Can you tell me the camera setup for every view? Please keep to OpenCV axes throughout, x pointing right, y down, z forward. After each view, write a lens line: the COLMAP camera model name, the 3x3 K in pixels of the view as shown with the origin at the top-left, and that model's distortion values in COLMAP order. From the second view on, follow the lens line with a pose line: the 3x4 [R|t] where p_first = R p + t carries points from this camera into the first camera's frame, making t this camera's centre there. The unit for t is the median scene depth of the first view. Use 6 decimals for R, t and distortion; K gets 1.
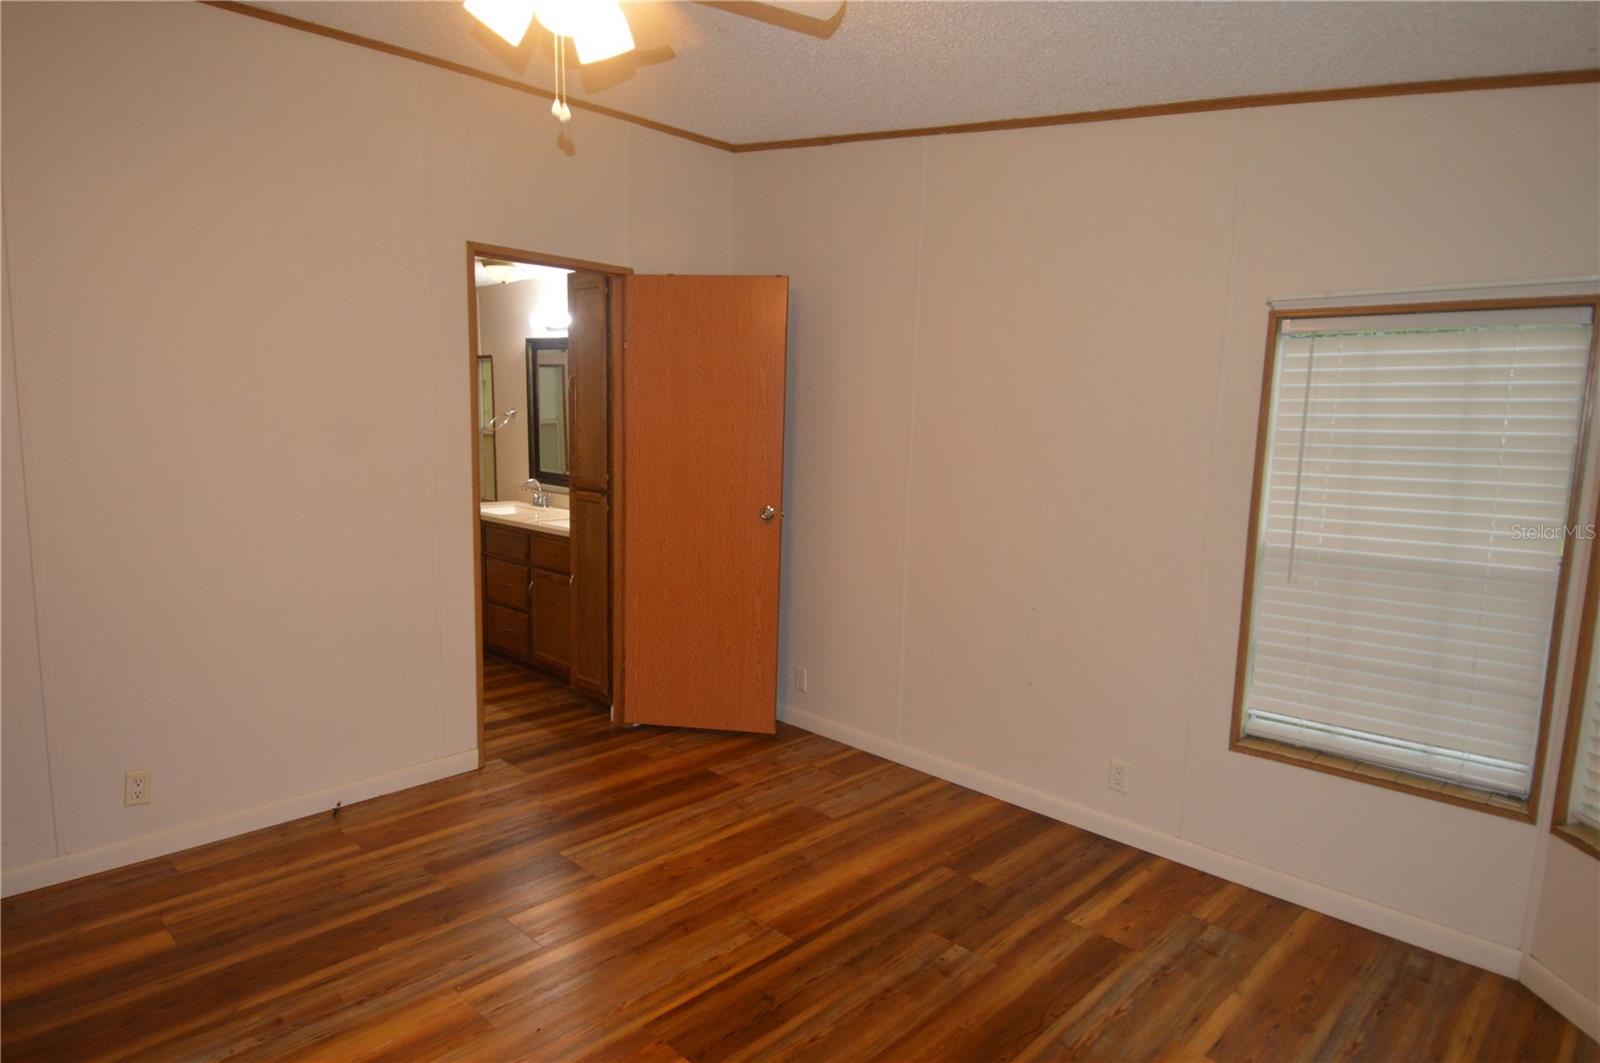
lens RADIAL K [[932.5, 0, 779.9], [0, 932.5, 540.6], [0, 0, 1]] dist [0.070490, -0.074042]
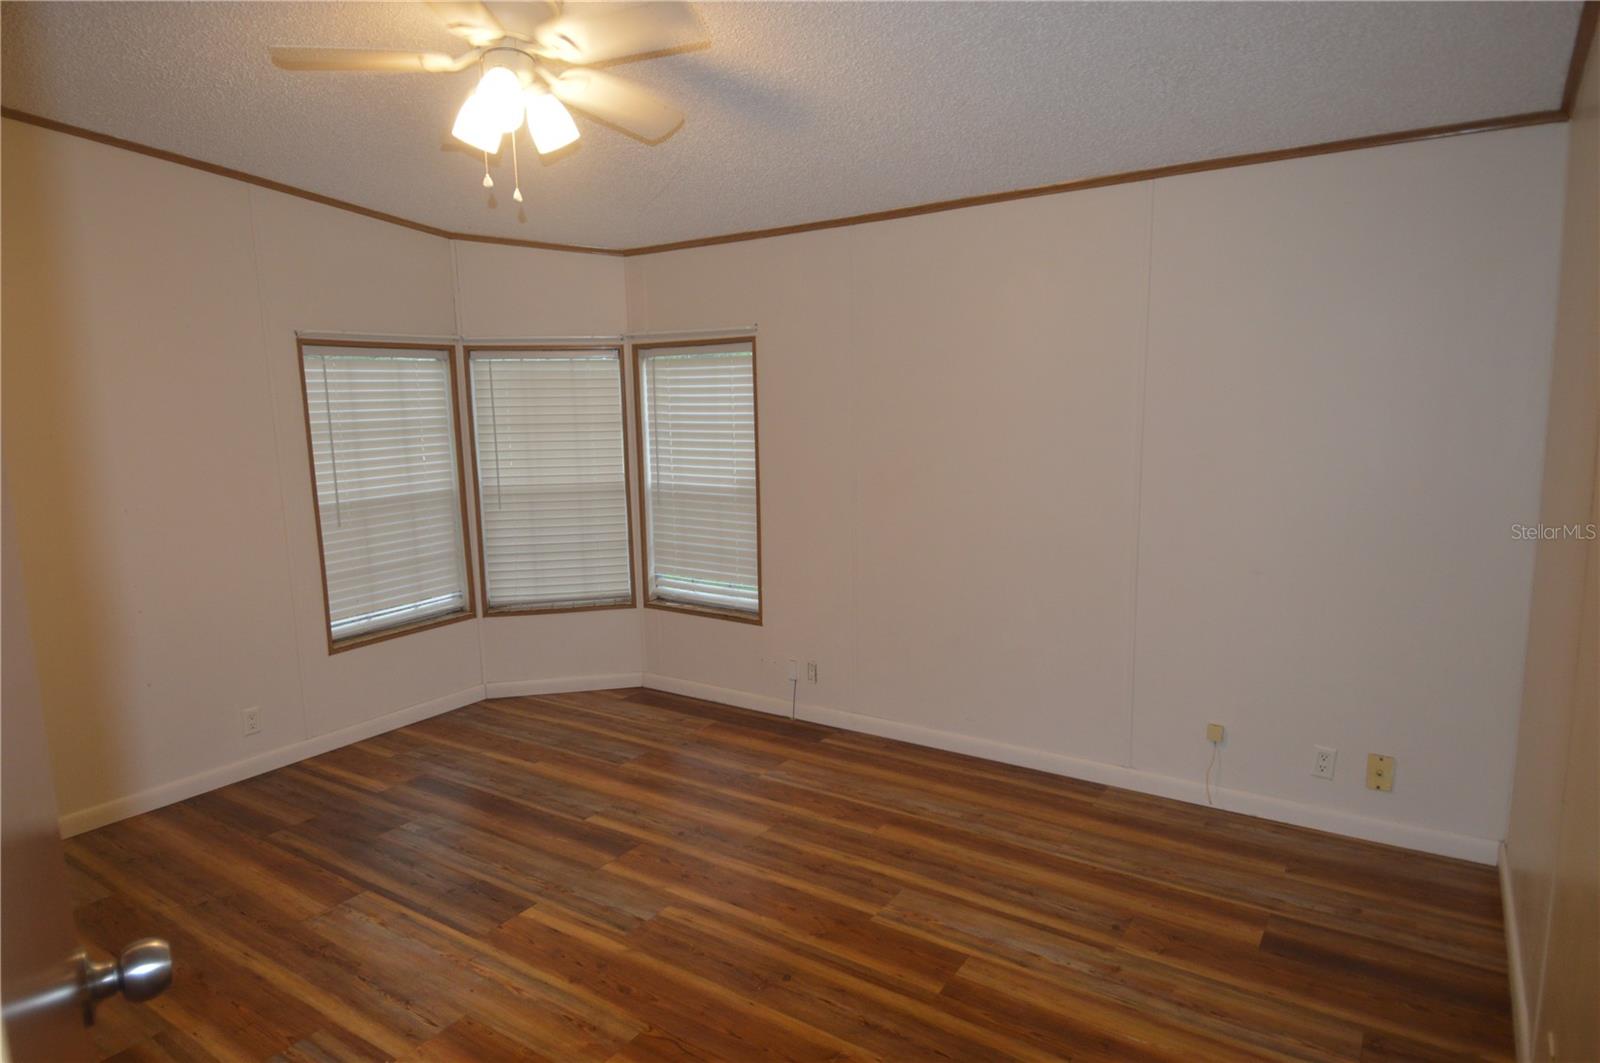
lens RADIAL K [[932.5, 0, 779.9], [0, 932.5, 540.6], [0, 0, 1]] dist [0.070490, -0.074042]
pose [[-0.179713, -0.160181, 0.970590, -1.030591], [0.158973, 0.968956, 0.189346, -0.105084], [-0.970789, 0.188326, -0.148670, 0.576735]]
